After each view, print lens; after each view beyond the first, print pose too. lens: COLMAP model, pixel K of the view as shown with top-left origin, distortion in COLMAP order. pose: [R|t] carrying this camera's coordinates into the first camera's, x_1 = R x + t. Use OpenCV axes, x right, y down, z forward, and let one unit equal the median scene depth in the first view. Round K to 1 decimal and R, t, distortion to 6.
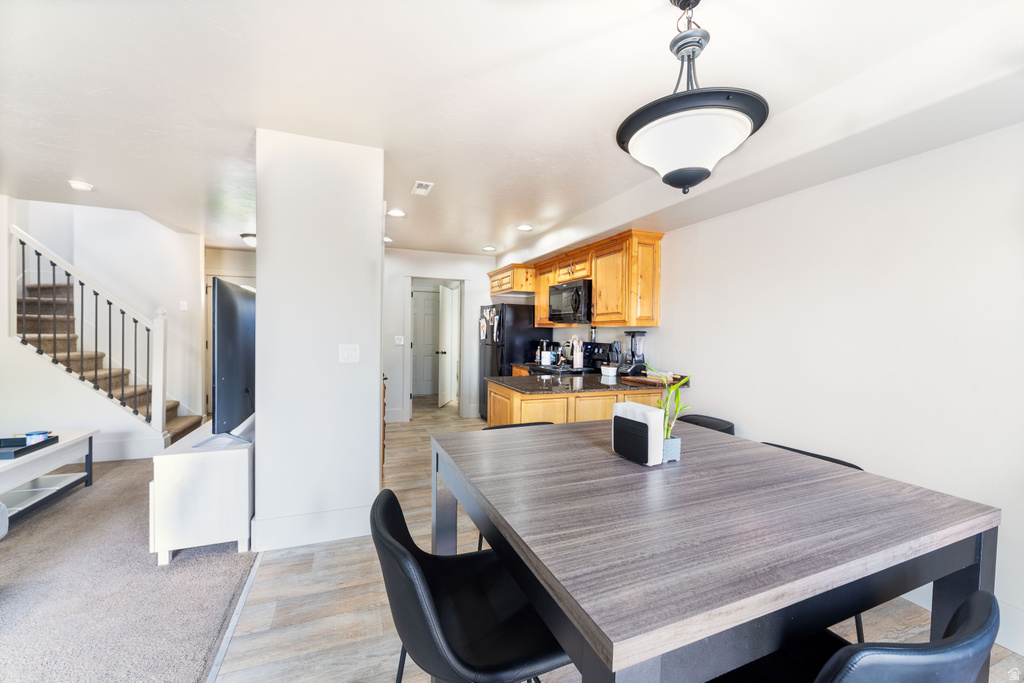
lens RADIAL K [[406.1, 0, 509.4], [0, 406.1, 339.6], [0, 0, 1]] dist [-0.002102, -0.000322]
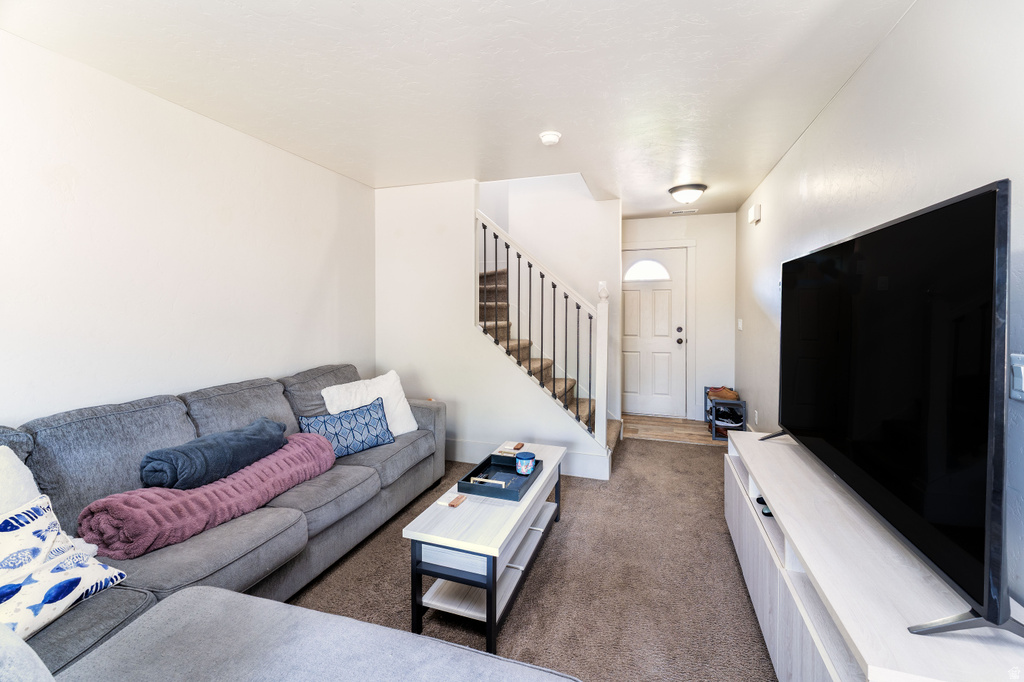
lens RADIAL K [[423.9, 0, 507.1], [0, 423.9, 317.5], [0, 0, 1]] dist [-0.000659, -0.000064]
pose [[0.755686, -0.004310, -0.654920, -0.467782], [-0.001077, 0.999969, -0.007823, -0.016895], [0.654933, 0.006617, 0.755658, 0.257317]]
